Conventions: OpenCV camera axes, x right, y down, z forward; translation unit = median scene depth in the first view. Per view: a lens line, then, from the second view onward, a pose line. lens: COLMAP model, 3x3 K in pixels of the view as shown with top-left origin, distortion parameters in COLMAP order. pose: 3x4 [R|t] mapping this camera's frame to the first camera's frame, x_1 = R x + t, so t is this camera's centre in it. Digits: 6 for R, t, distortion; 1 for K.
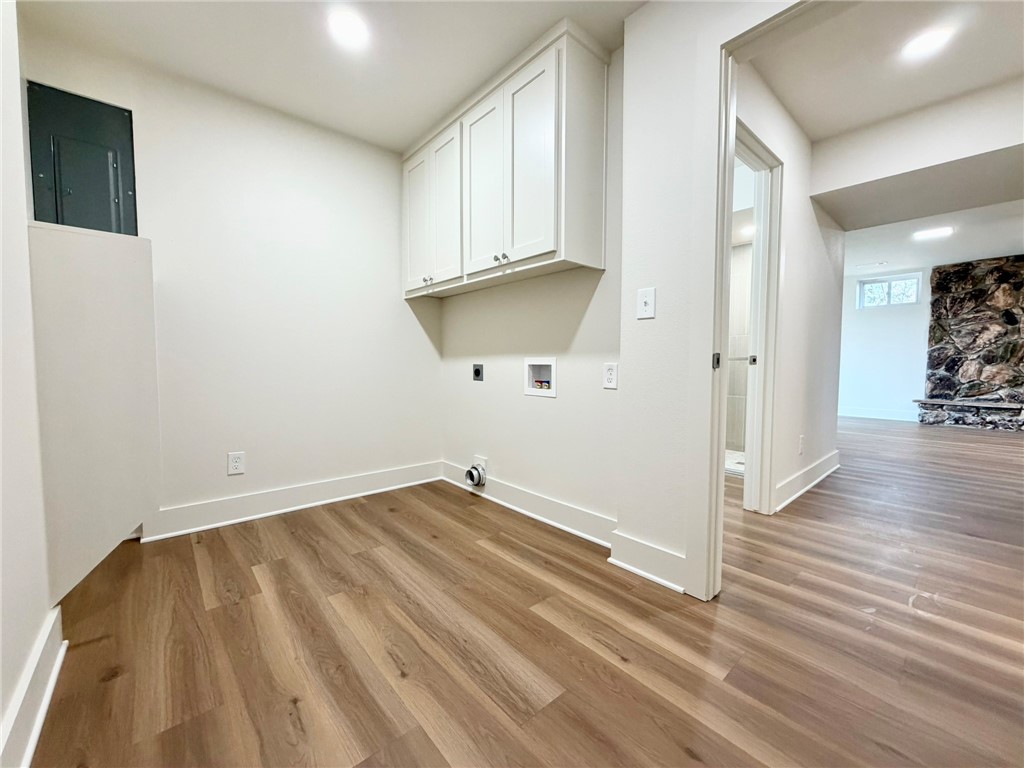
lens RADIAL K [[409.4, 0, 513.2], [0, 409.4, 383.4], [0, 0, 1]] dist [-0.004279, 0.000707]
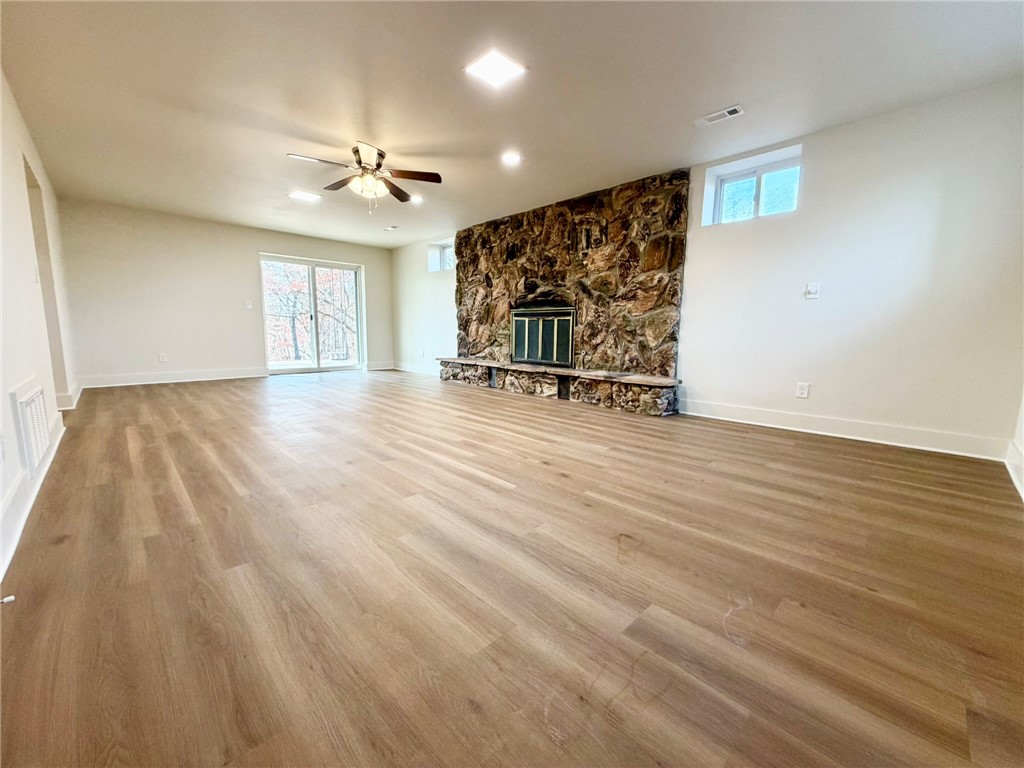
lens RADIAL K [[409.4, 0, 512.7], [0, 409.4, 388.1], [0, 0, 1]] dist [-0.004279, 0.000707]
pose [[0.998422, 0.003276, 0.056066, 1.177951], [-0.007907, 0.996552, 0.082591, 0.030505], [-0.055602, -0.082904, 0.995005, -0.104986]]
